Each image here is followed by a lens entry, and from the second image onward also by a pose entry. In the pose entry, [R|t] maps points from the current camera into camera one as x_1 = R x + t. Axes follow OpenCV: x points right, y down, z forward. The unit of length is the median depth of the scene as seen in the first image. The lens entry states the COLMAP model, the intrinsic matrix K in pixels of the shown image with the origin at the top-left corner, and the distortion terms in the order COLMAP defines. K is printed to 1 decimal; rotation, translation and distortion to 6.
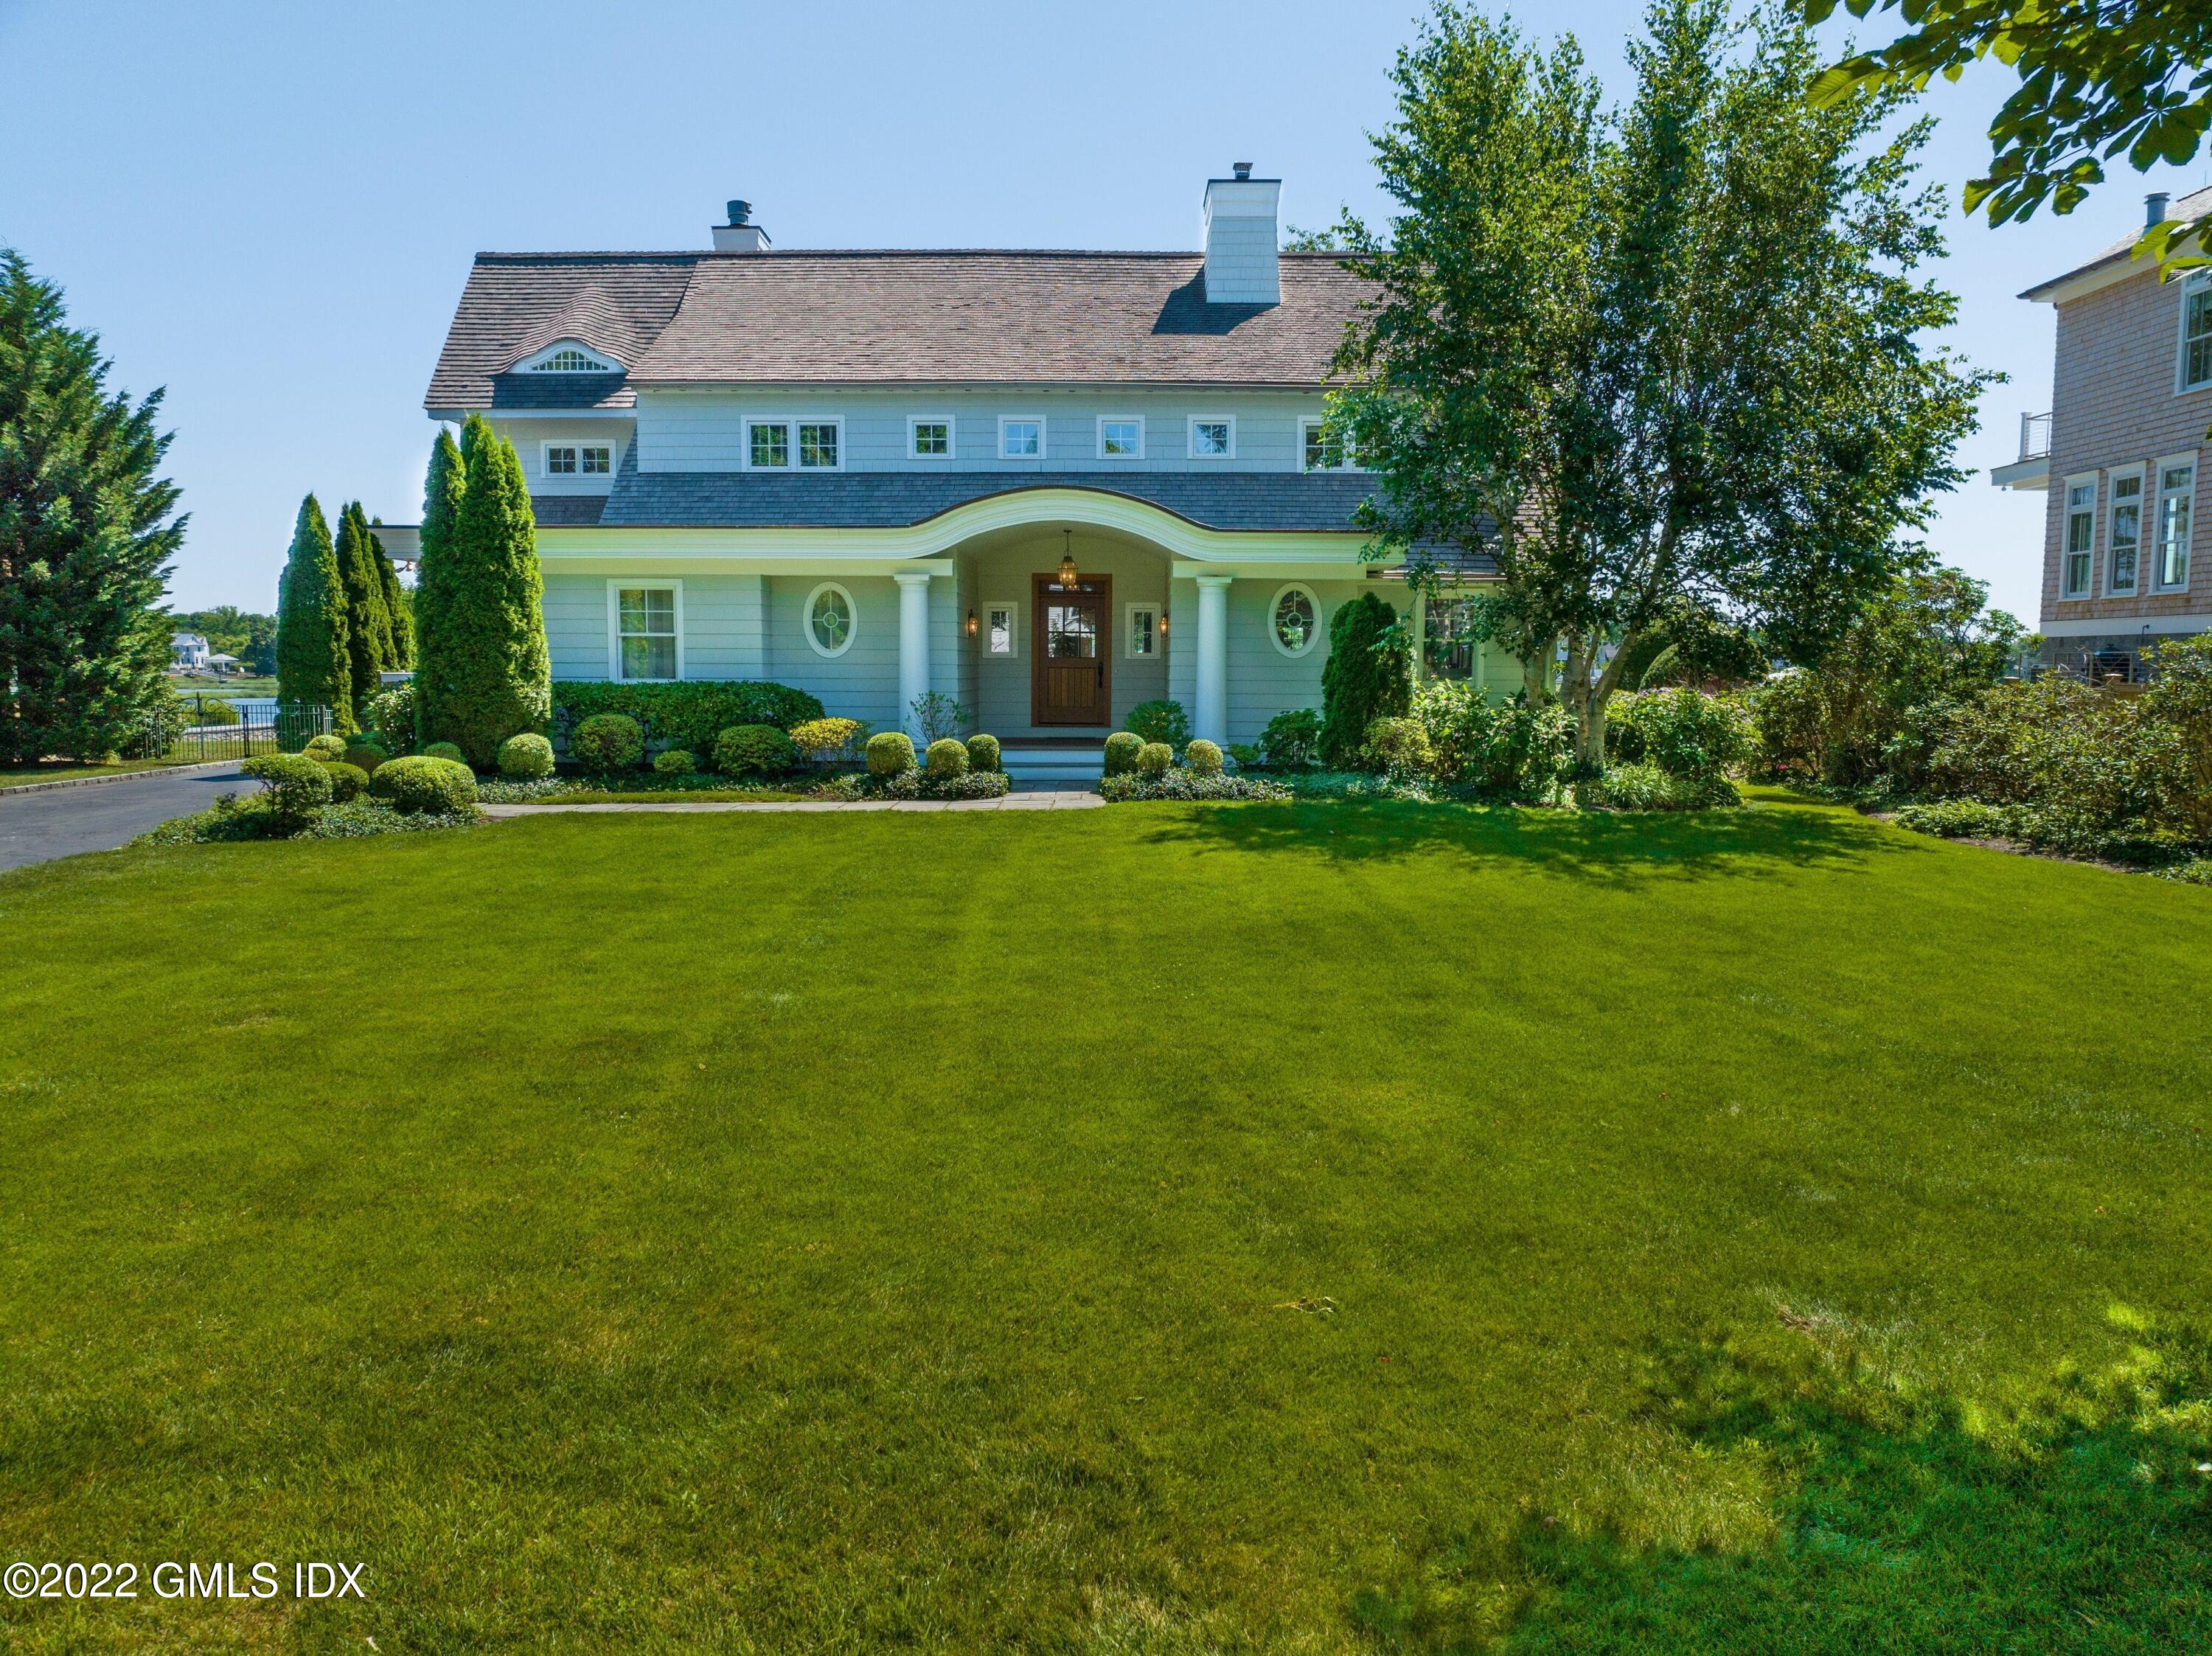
lens RADIAL K [[1560.8, 0, 1106.7], [0, 1560.8, 825.7], [0, 0, 1]] dist [-0.032418, -0.001481]
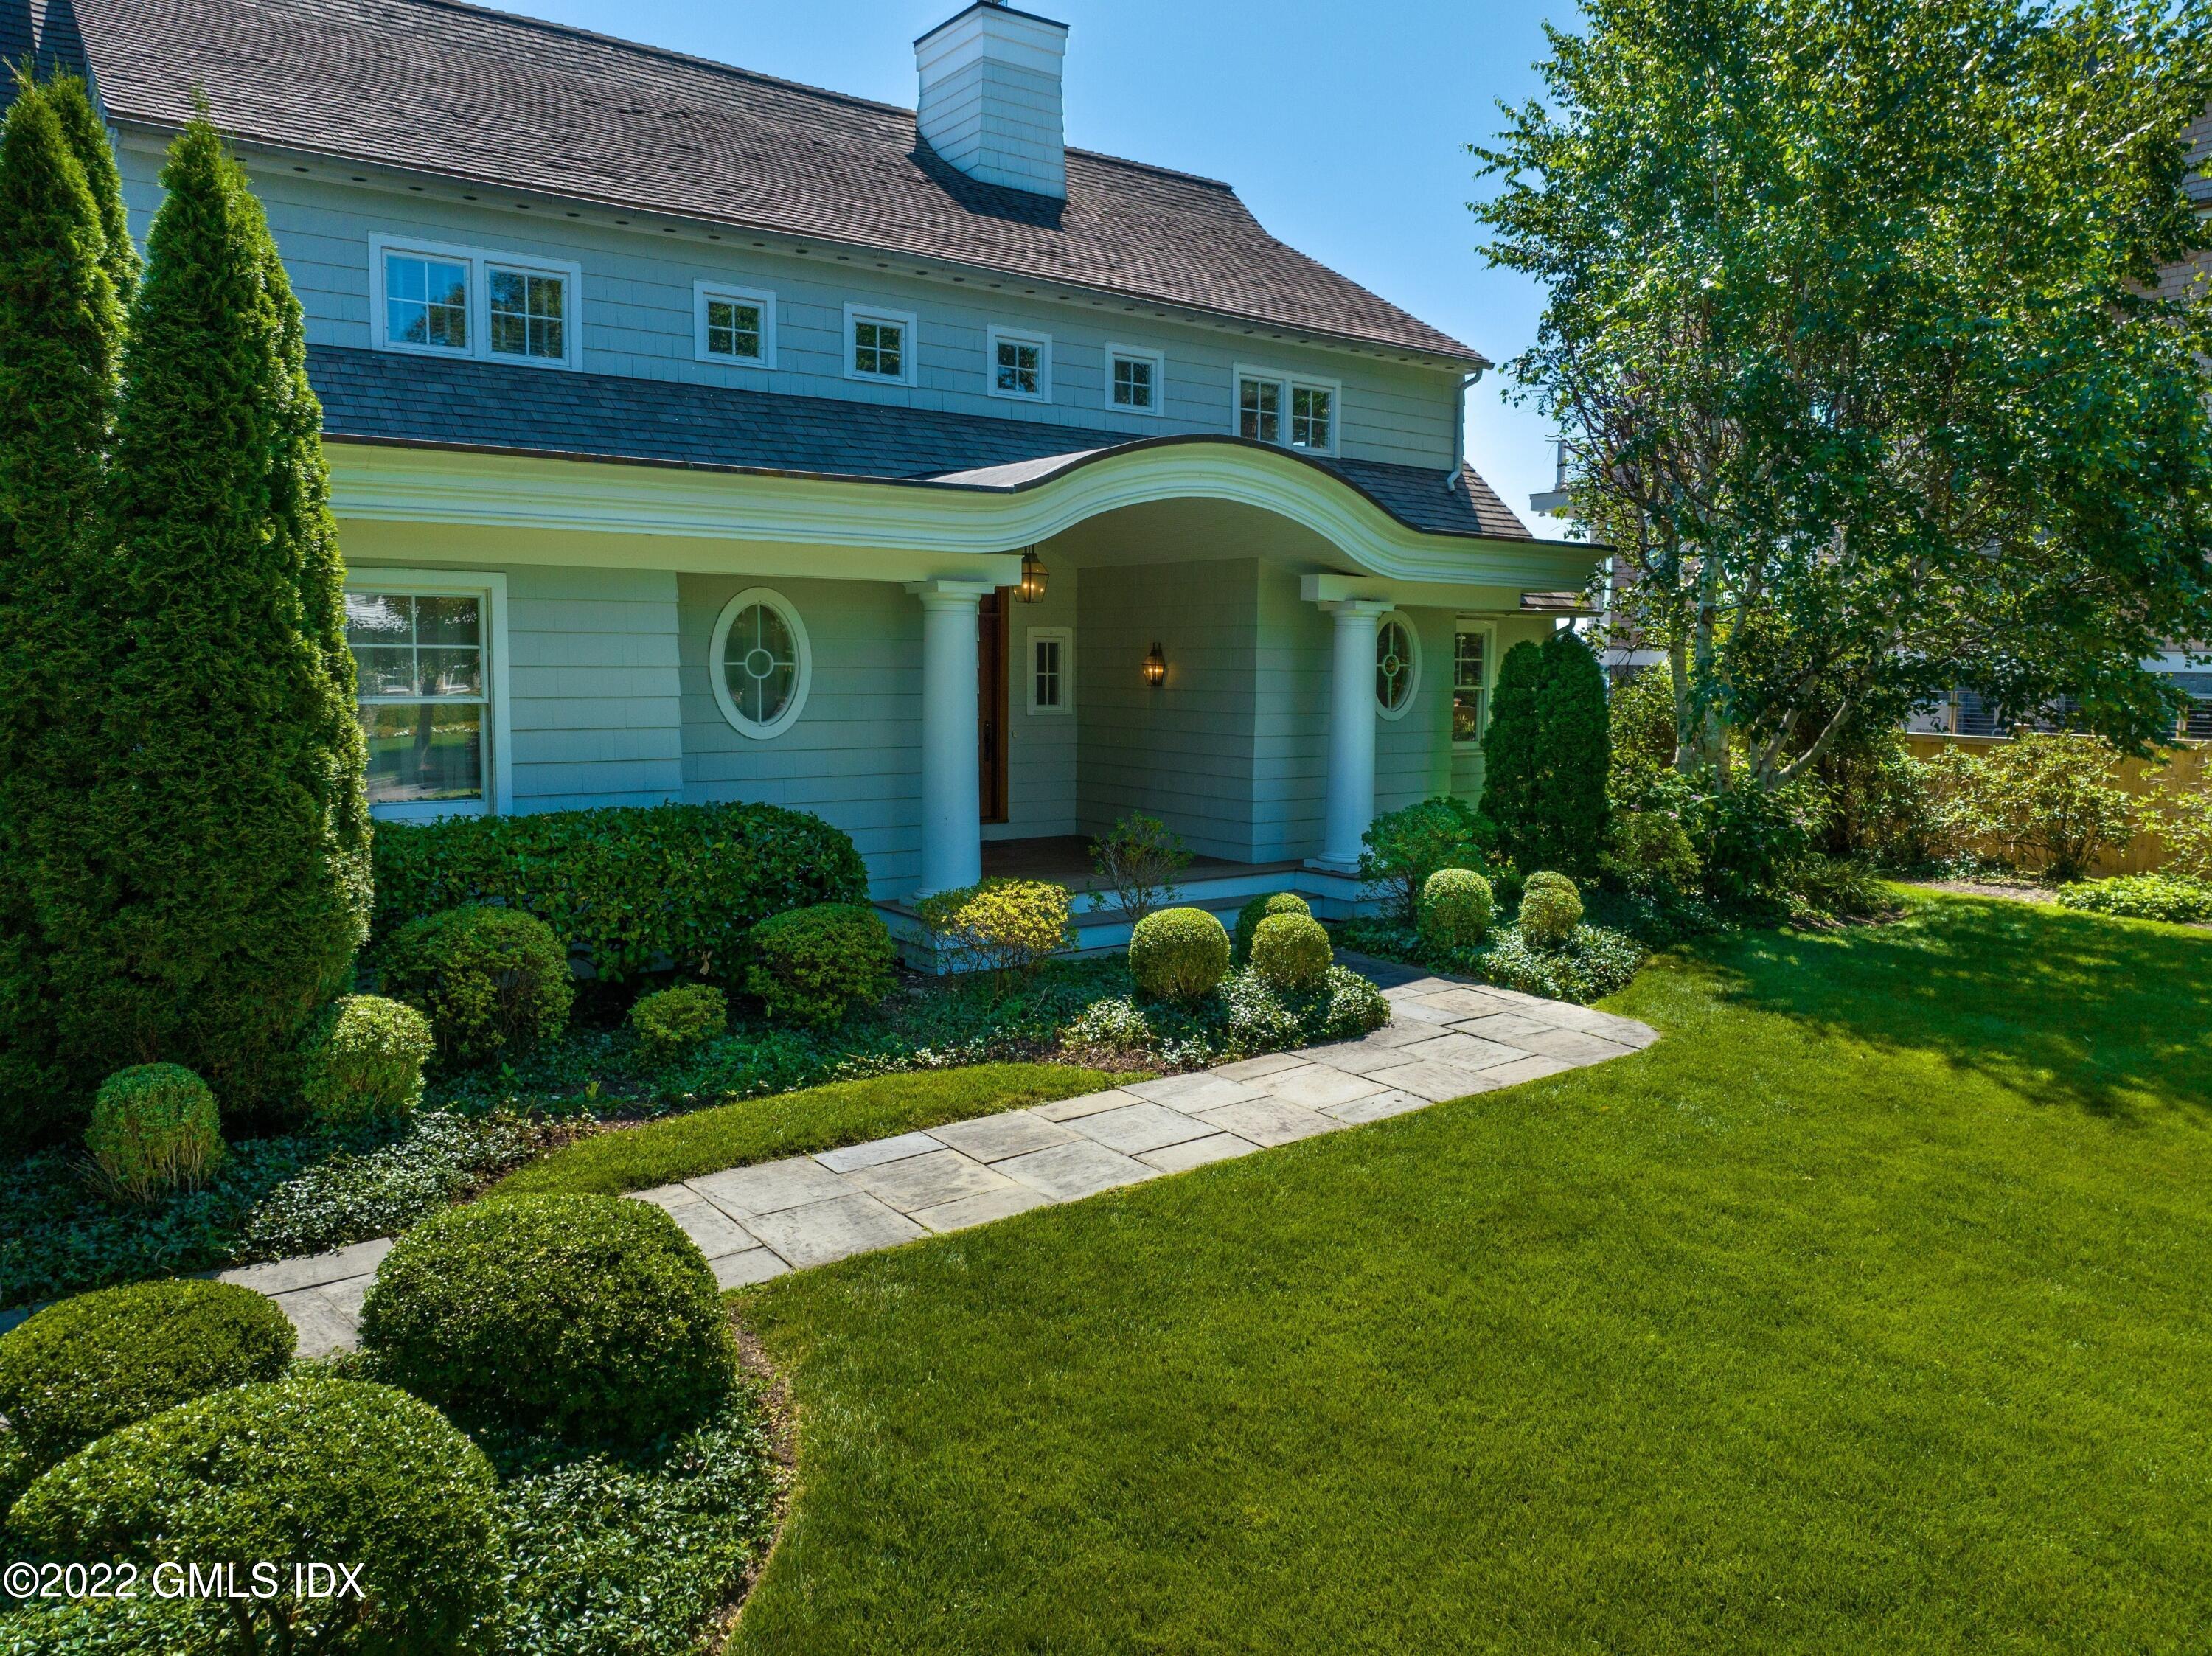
lens RADIAL K [[1560.8, 0, 1106.3], [0, 1560.8, 826.6], [0, 0, 1]] dist [-0.032418, -0.001481]
pose [[0.795705, -0.061999, 0.602502, -0.398374], [0.057592, 0.997985, 0.026635, -0.087539], [-0.602940, 0.013505, 0.797673, 0.538723]]
